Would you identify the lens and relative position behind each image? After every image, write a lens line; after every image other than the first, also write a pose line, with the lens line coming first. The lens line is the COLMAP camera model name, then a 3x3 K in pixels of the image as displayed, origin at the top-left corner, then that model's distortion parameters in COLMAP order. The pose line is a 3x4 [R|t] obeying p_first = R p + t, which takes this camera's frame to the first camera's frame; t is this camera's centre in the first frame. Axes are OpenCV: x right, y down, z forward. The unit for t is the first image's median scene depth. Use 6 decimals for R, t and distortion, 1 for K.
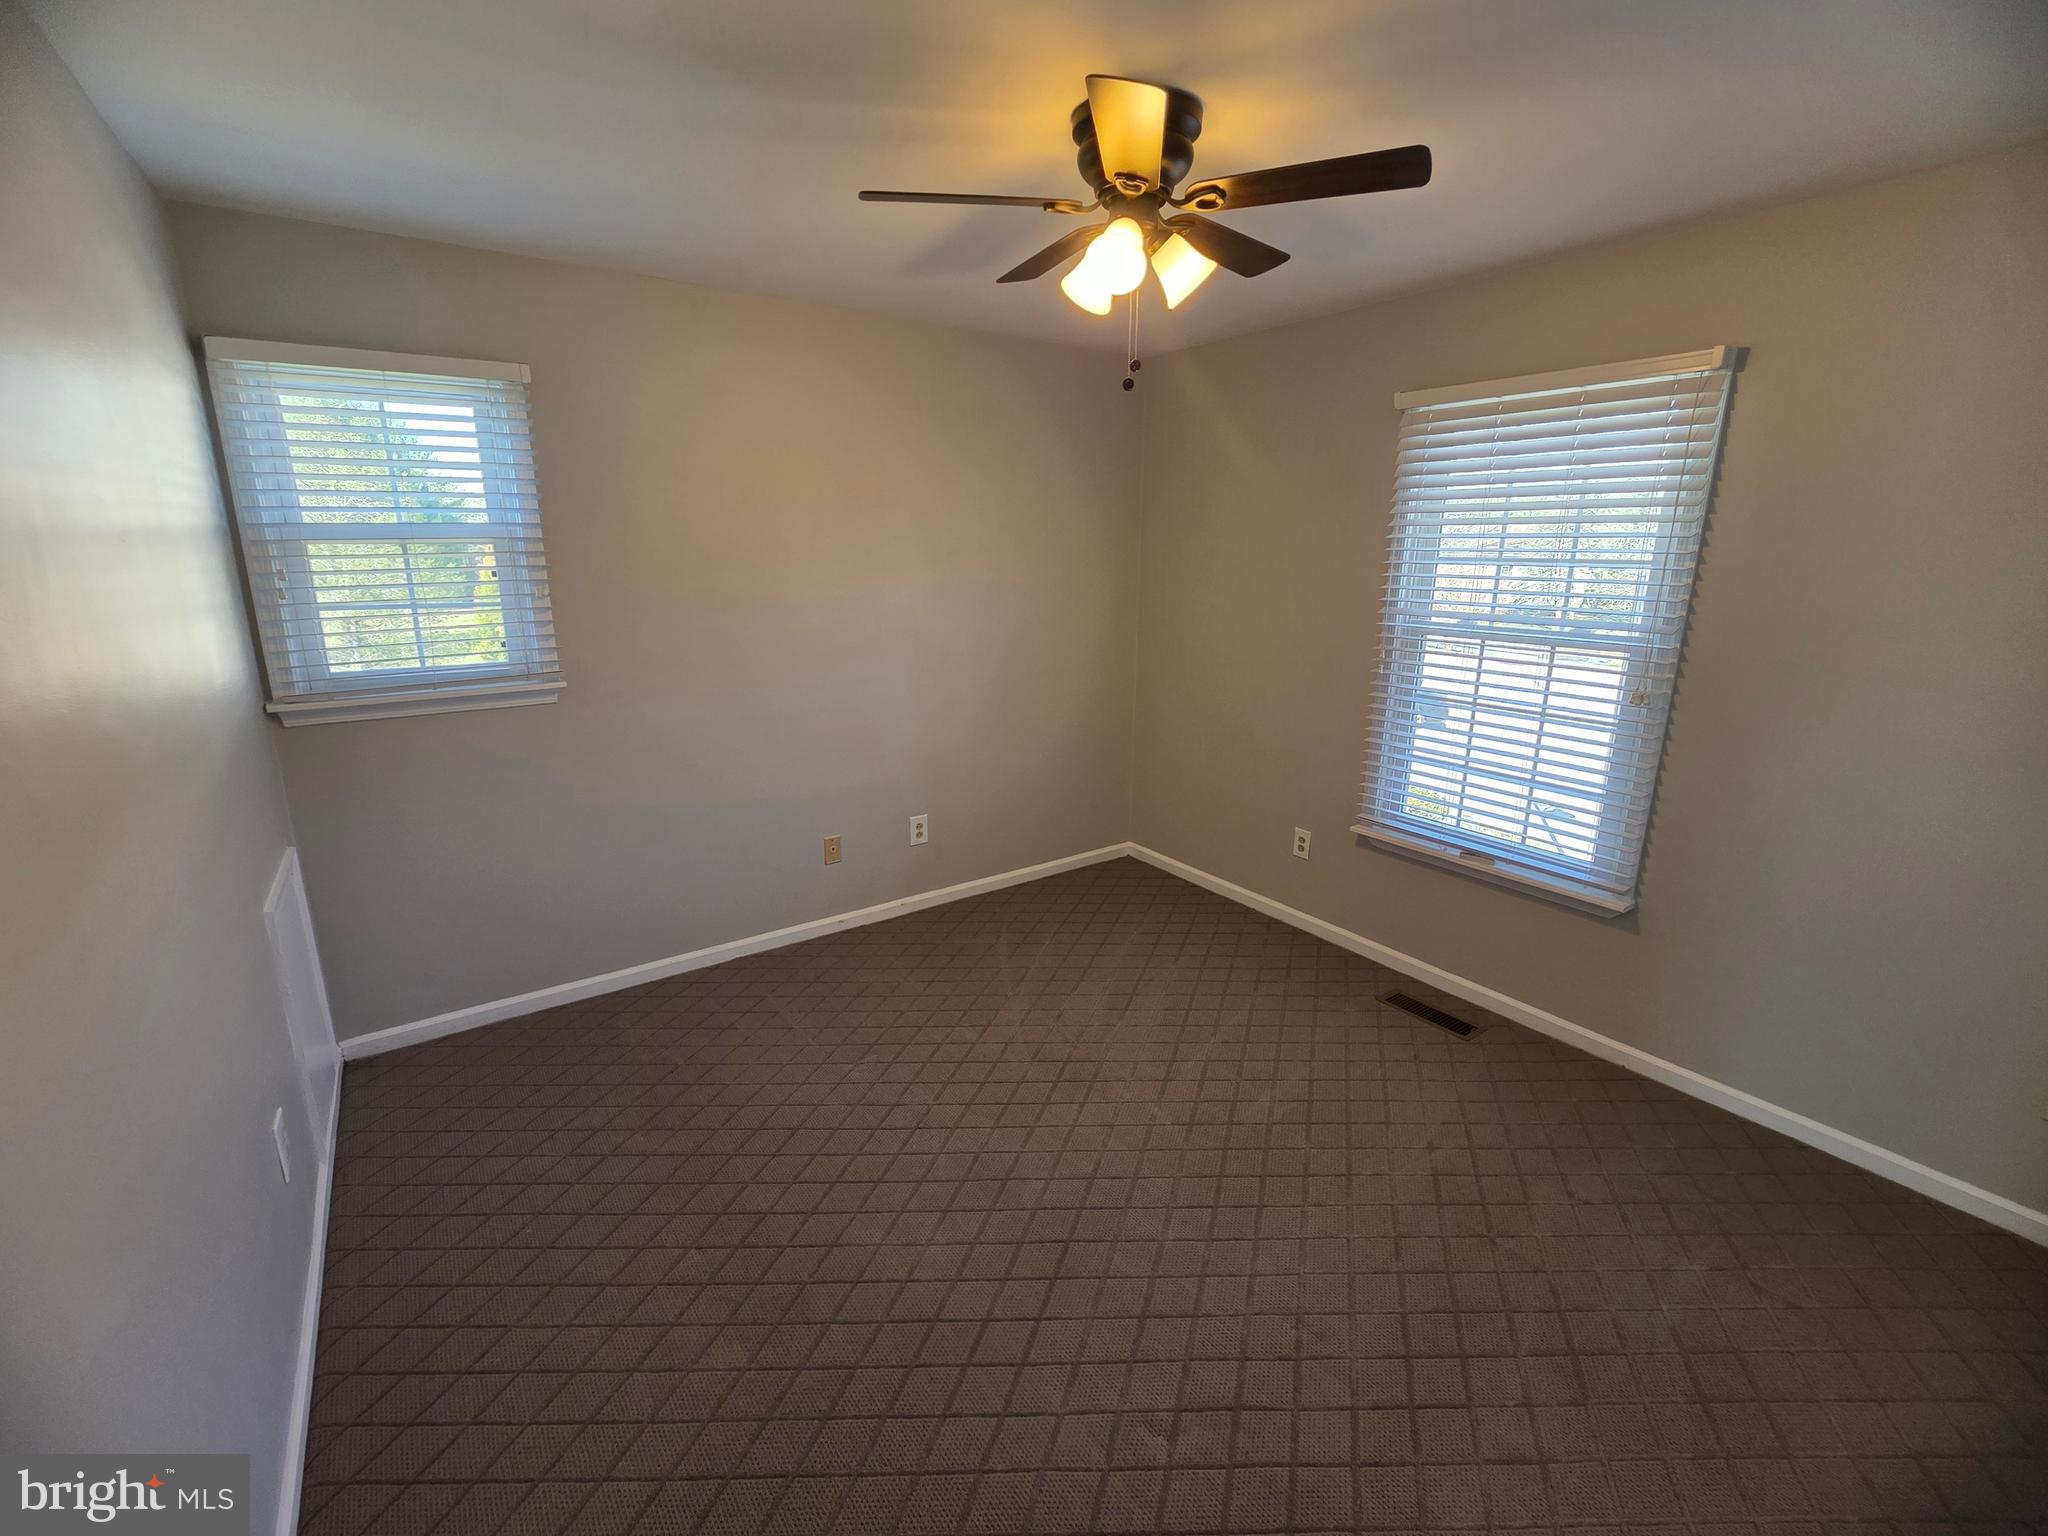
lens RADIAL K [[875.2, 0, 1022.4], [0, 875.2, 771.3], [0, 0, 1]] dist [0.001450, 0.000132]
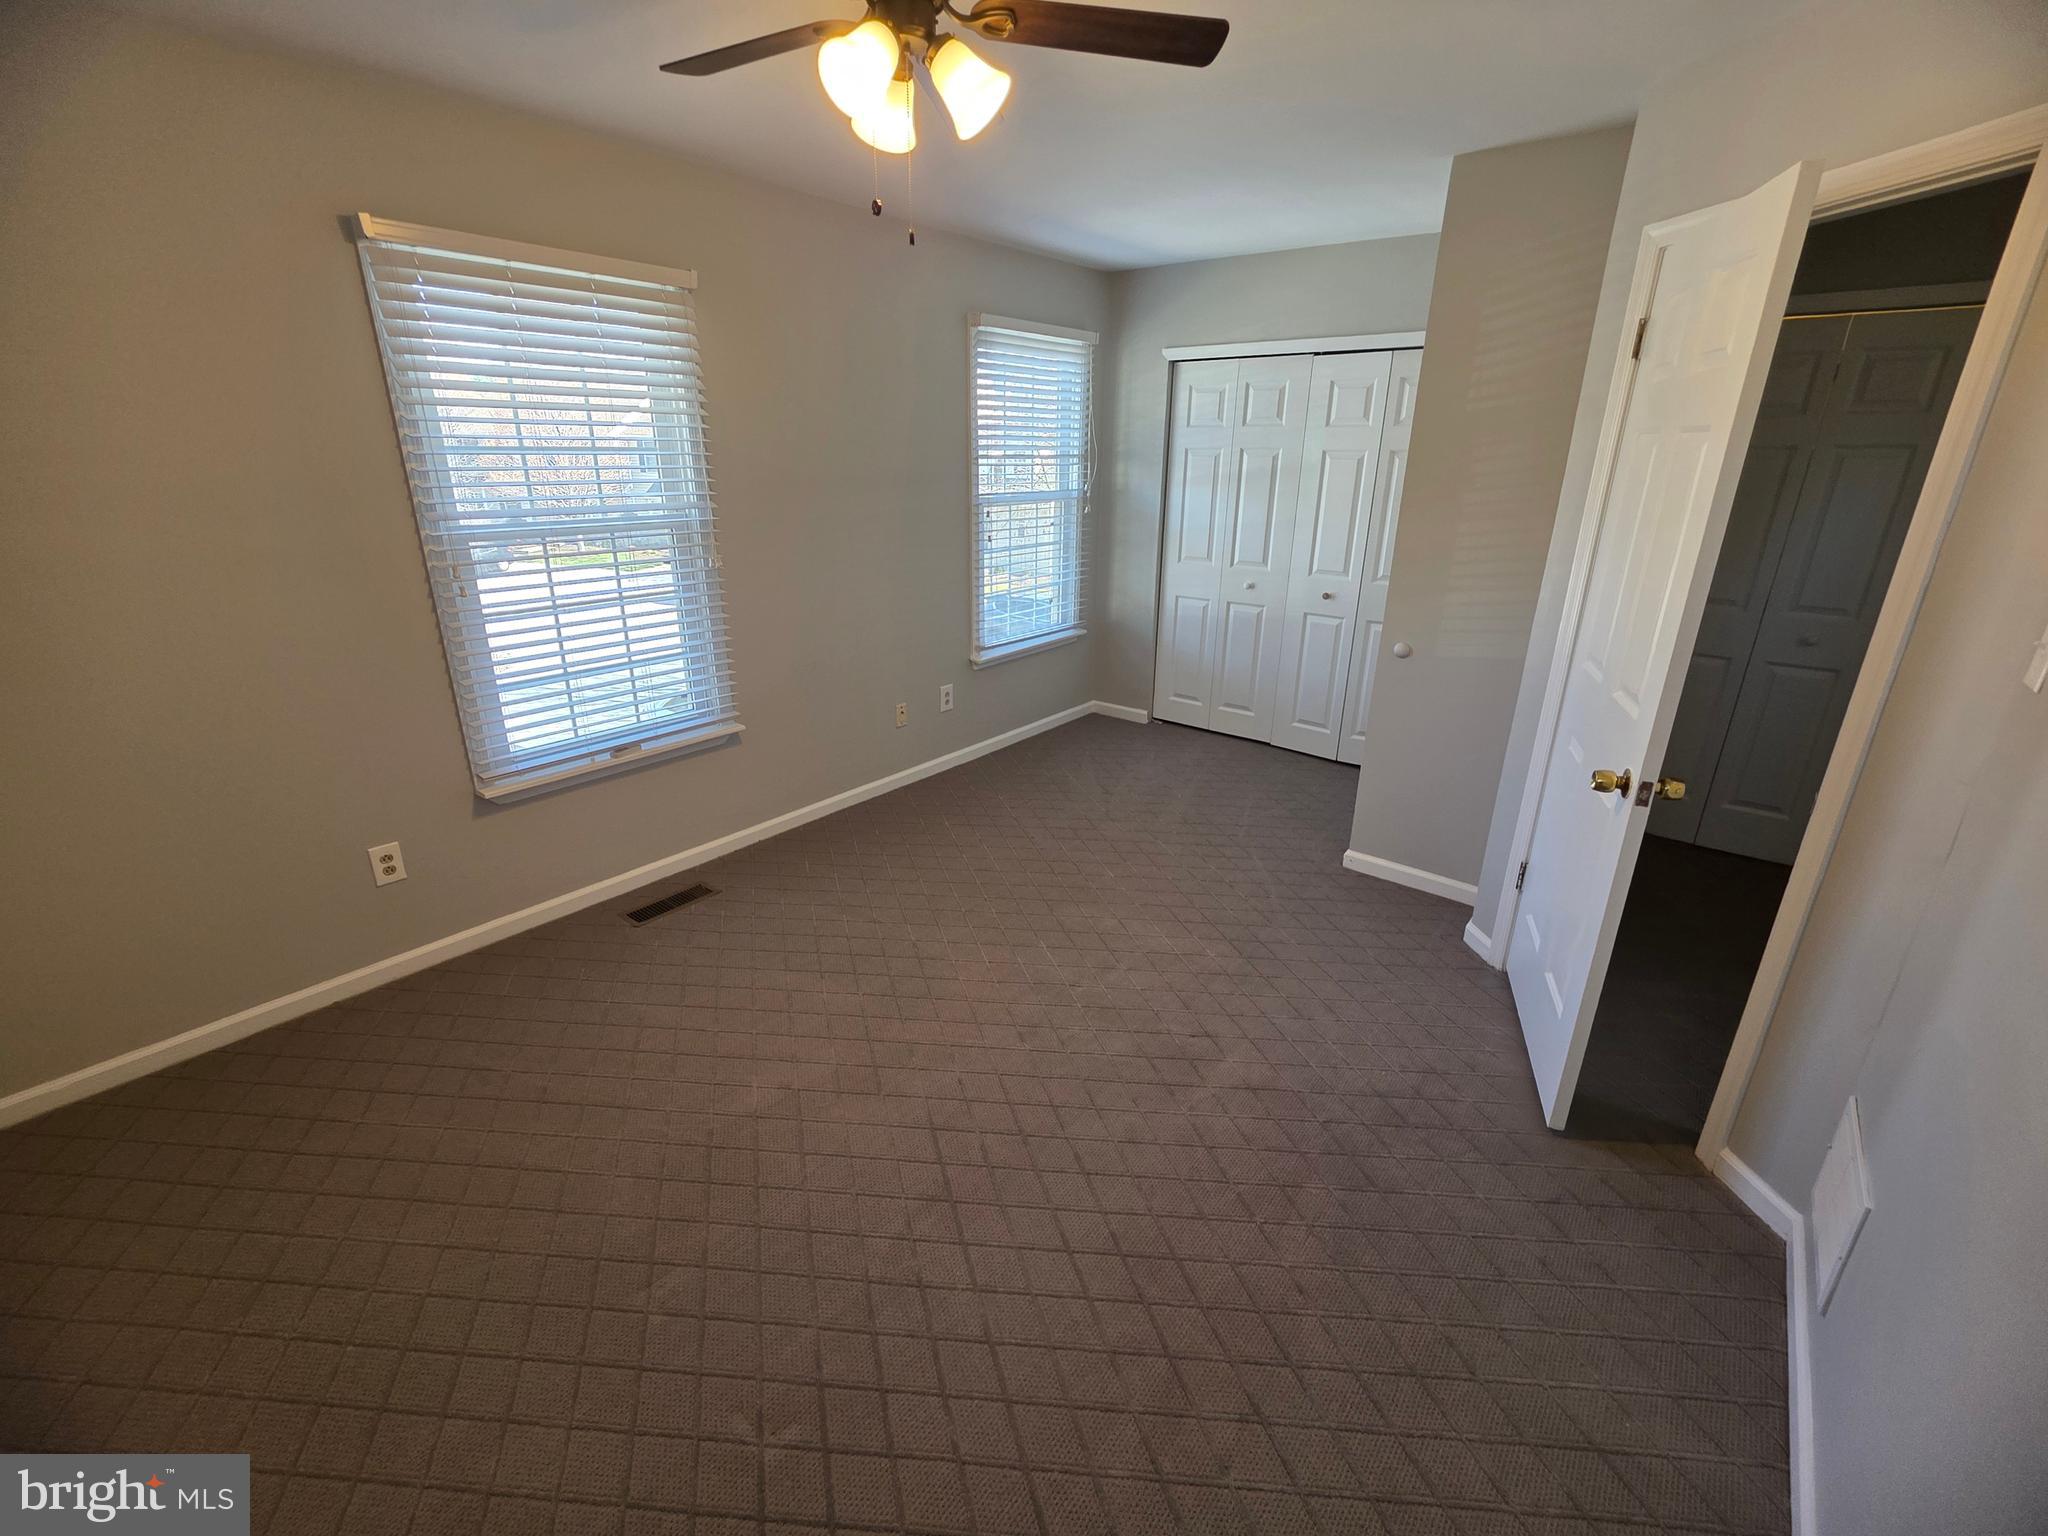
lens RADIAL K [[875.2, 0, 1022.7], [0, 875.2, 763.9], [0, 0, 1]] dist [0.001450, 0.000132]
pose [[-0.285991, -0.334708, 0.897875, -0.526496], [0.225046, 0.887343, 0.402463, -0.191602], [-0.931431, 0.317164, -0.178447, 0.748702]]
